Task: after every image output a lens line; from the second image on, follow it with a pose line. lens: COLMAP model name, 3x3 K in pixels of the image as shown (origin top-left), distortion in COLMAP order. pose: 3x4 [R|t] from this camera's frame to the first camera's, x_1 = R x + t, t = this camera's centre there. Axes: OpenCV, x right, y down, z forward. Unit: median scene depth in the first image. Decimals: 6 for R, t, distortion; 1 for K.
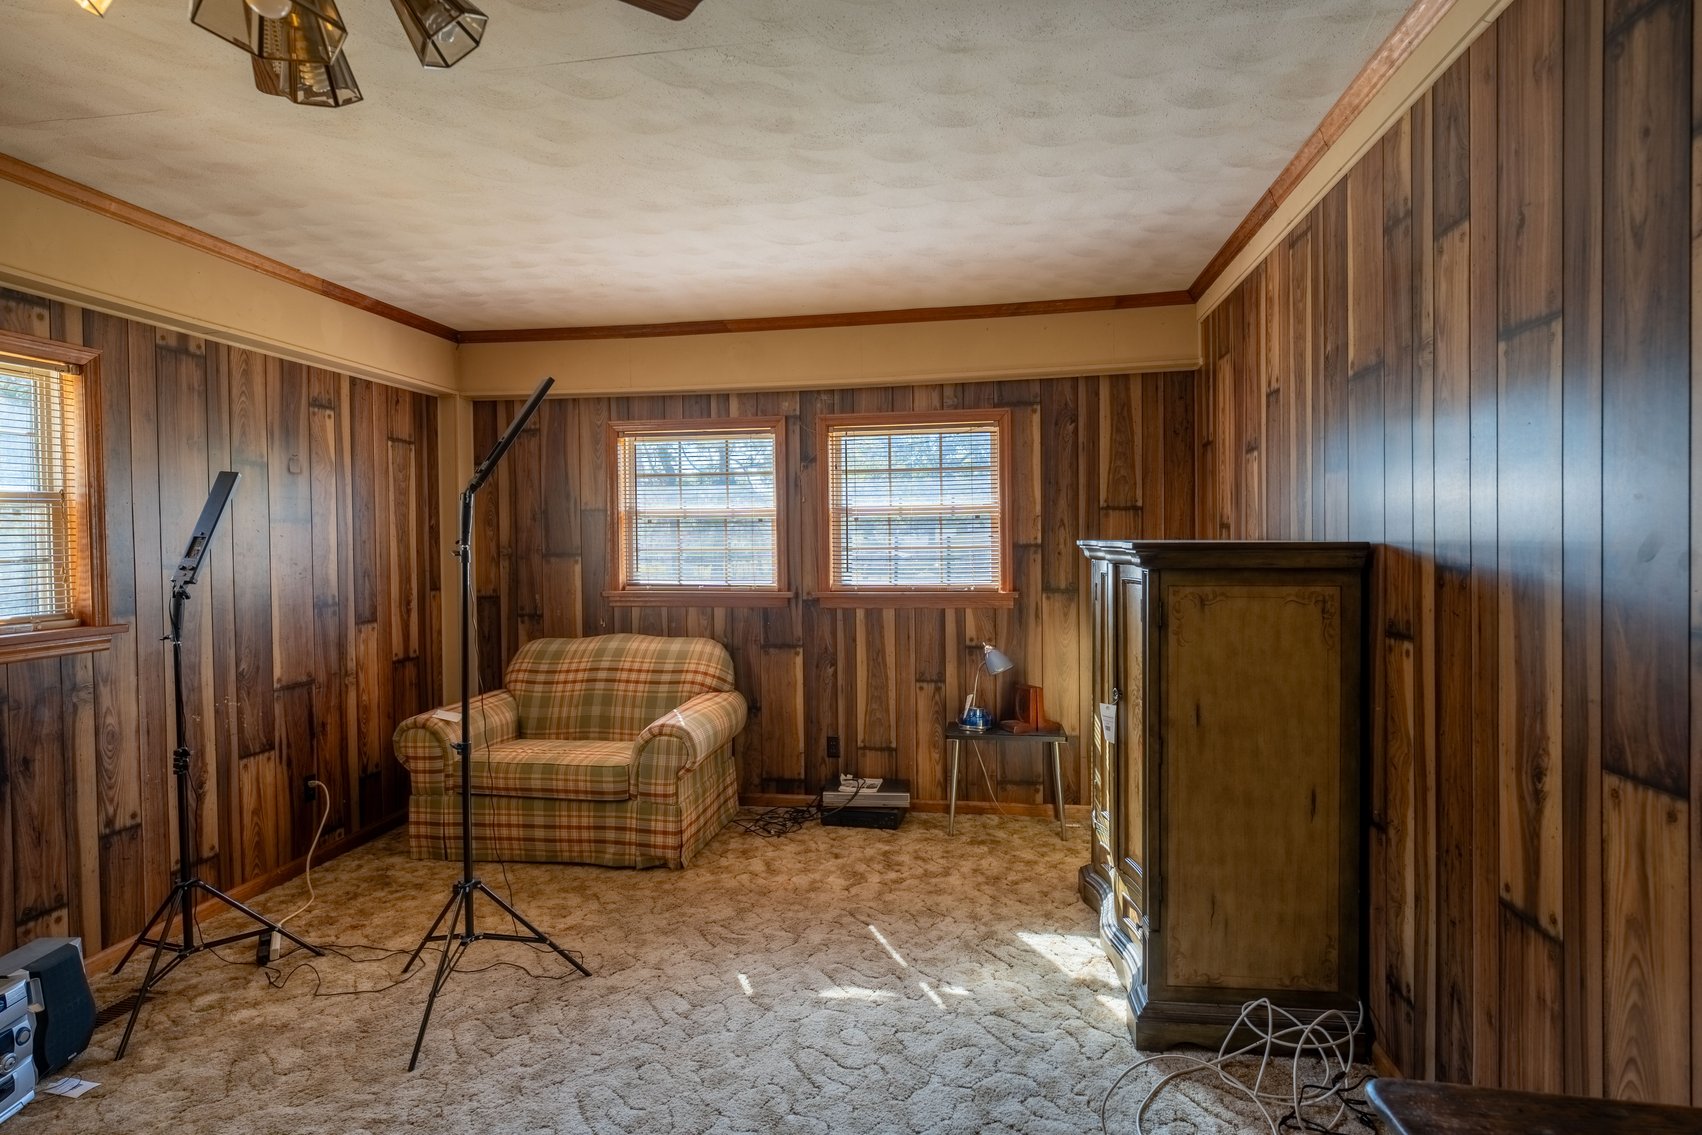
lens RADIAL K [[871.2, 0, 844.6], [0, 871.2, 557.1], [0, 0, 1]] dist [-0.003833, 0.001036]
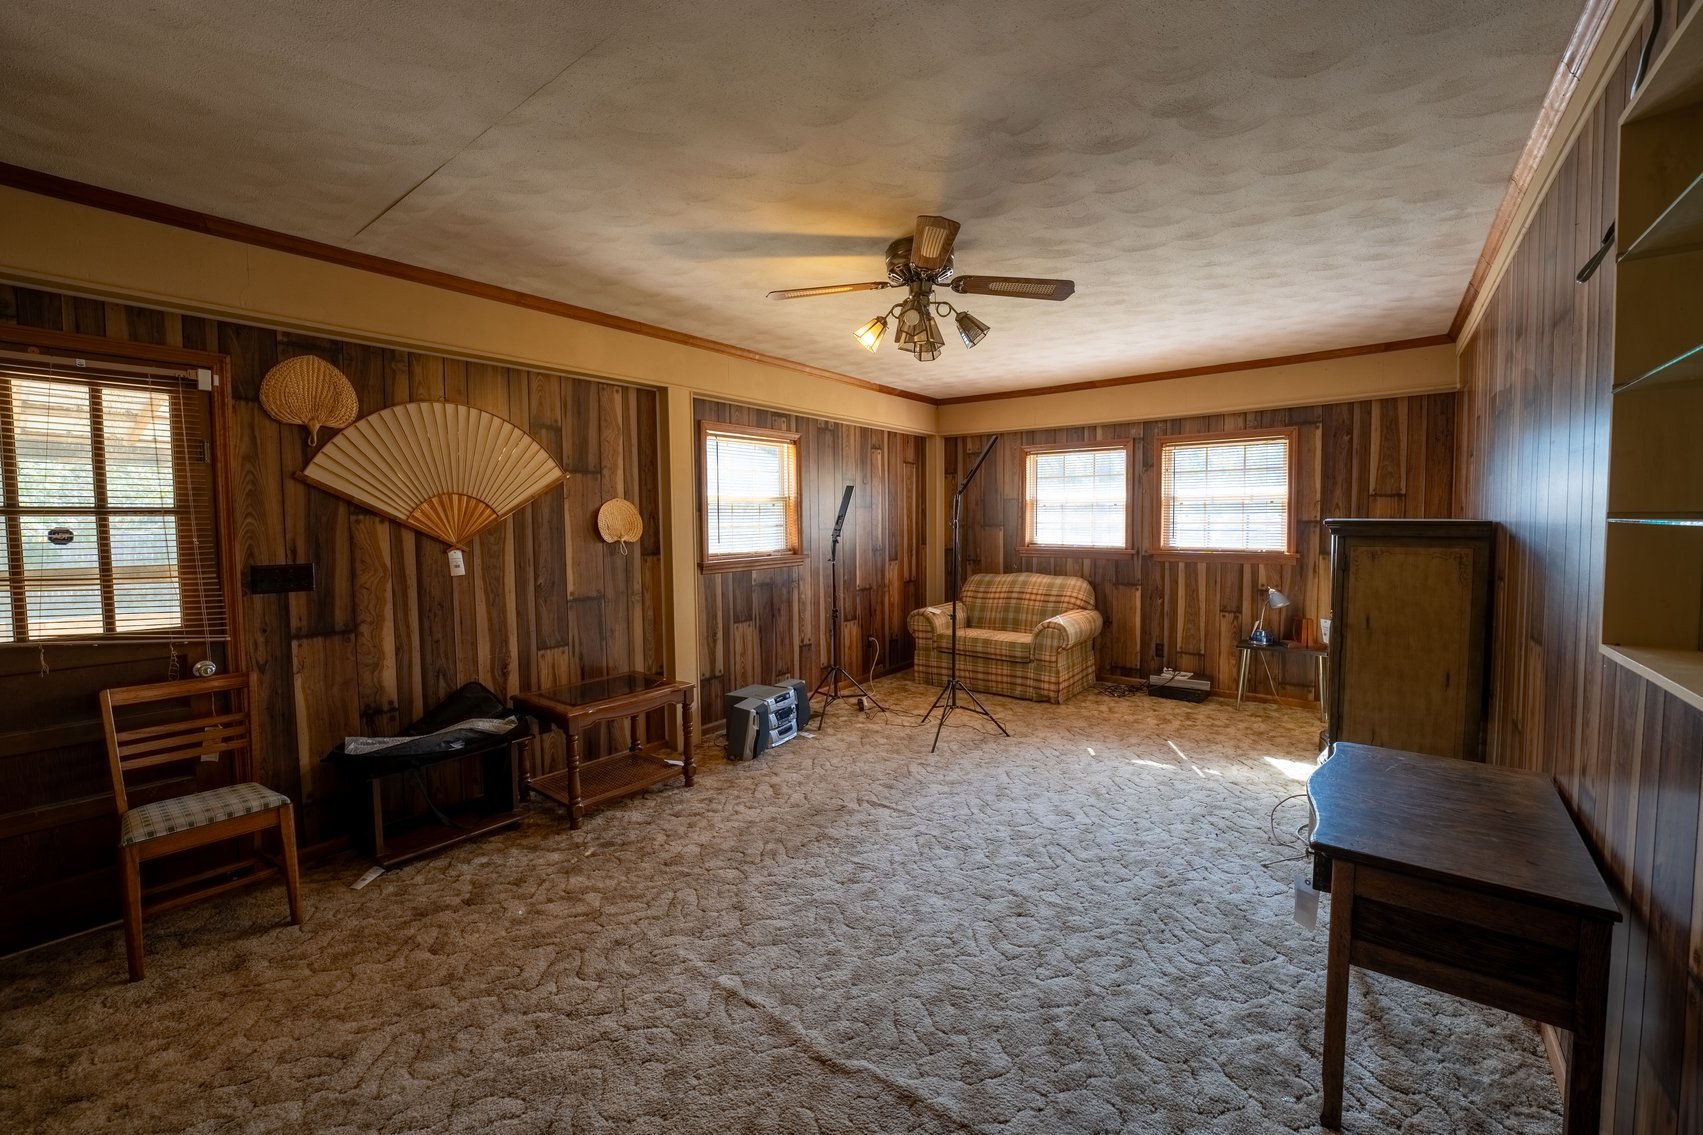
lens RADIAL K [[678.2, 0, 857.2], [0, 678.2, 556.8], [0, 0, 1]] dist [-0.024275, -0.000818]
pose [[0.883325, 0.029741, -0.467817, 0.095544], [-0.010443, 0.998986, 0.043790, 0.005078], [0.468645, -0.033795, 0.882740, -0.440866]]
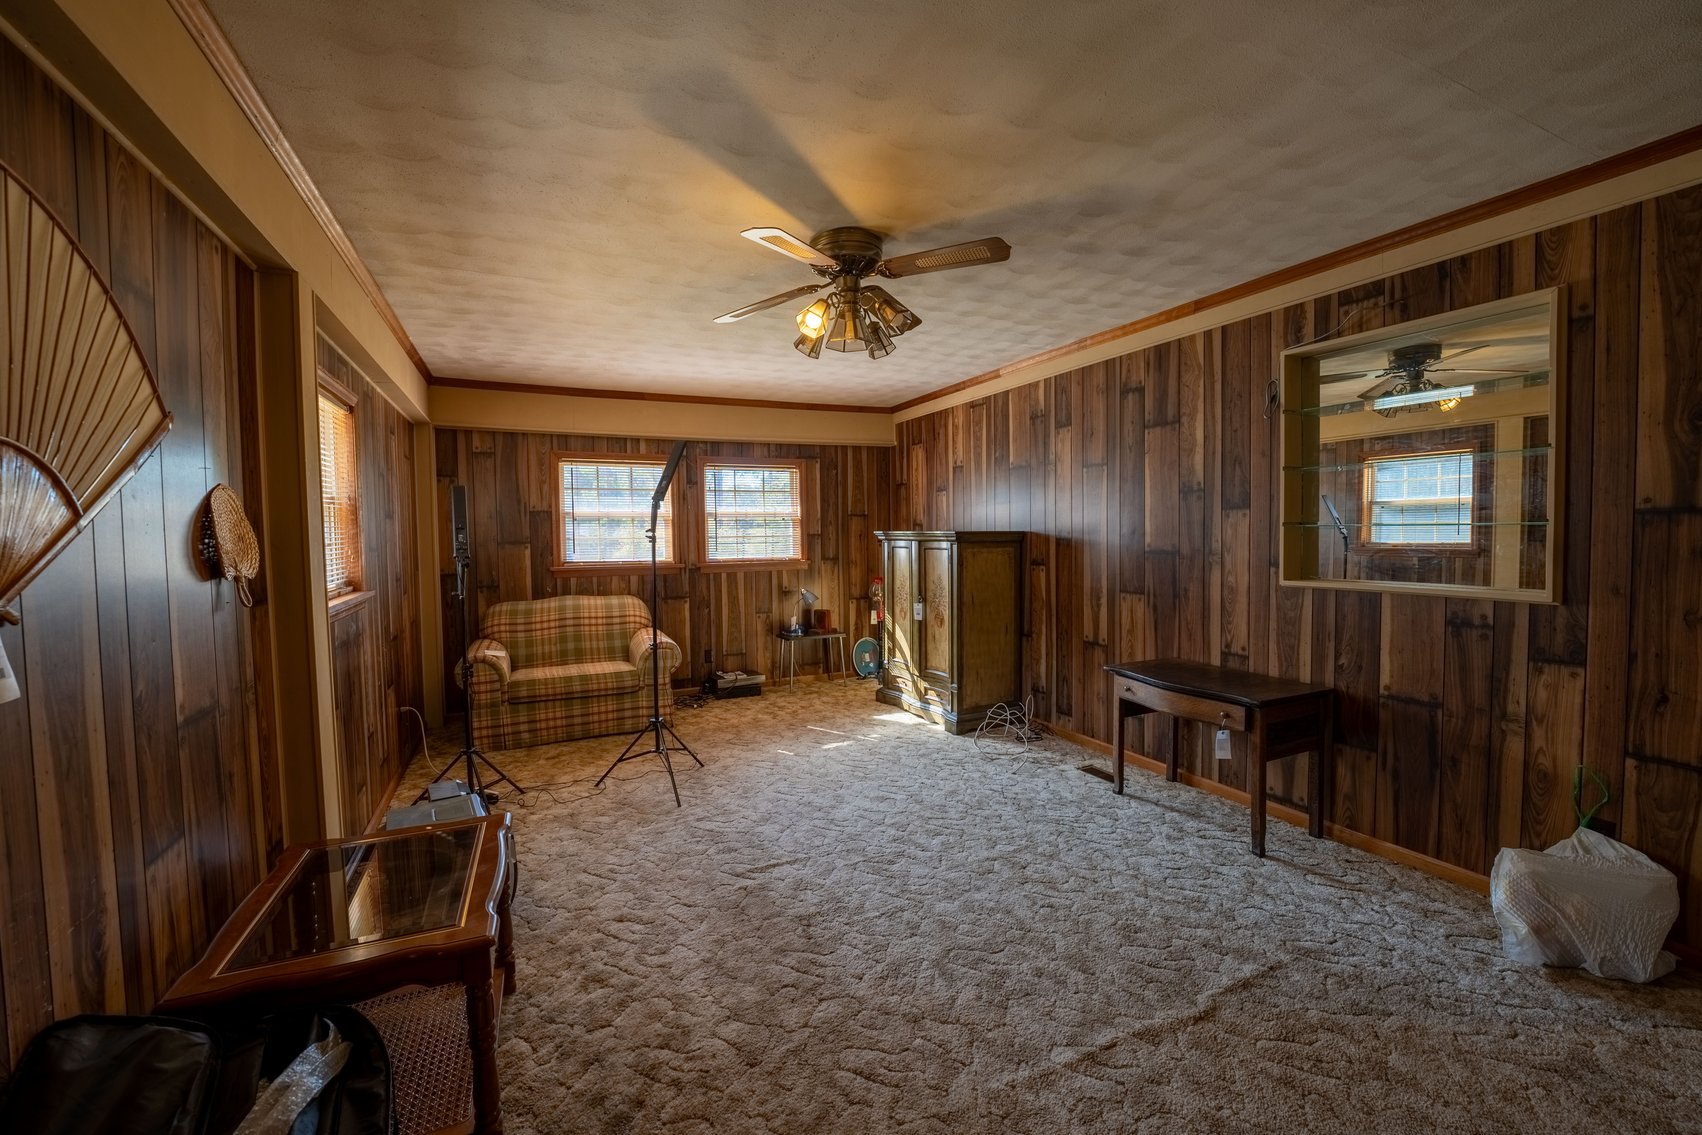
lens RADIAL K [[677.8, 0, 847.8], [0, 677.8, 560.0], [0, 0, 1]] dist [-0.024275, -0.000818]
pose [[0.829685, -0.022588, 0.557775, -0.710609], [0.013690, 0.999704, 0.020122, 0.015834], [-0.558064, -0.009059, 0.829748, -0.306085]]
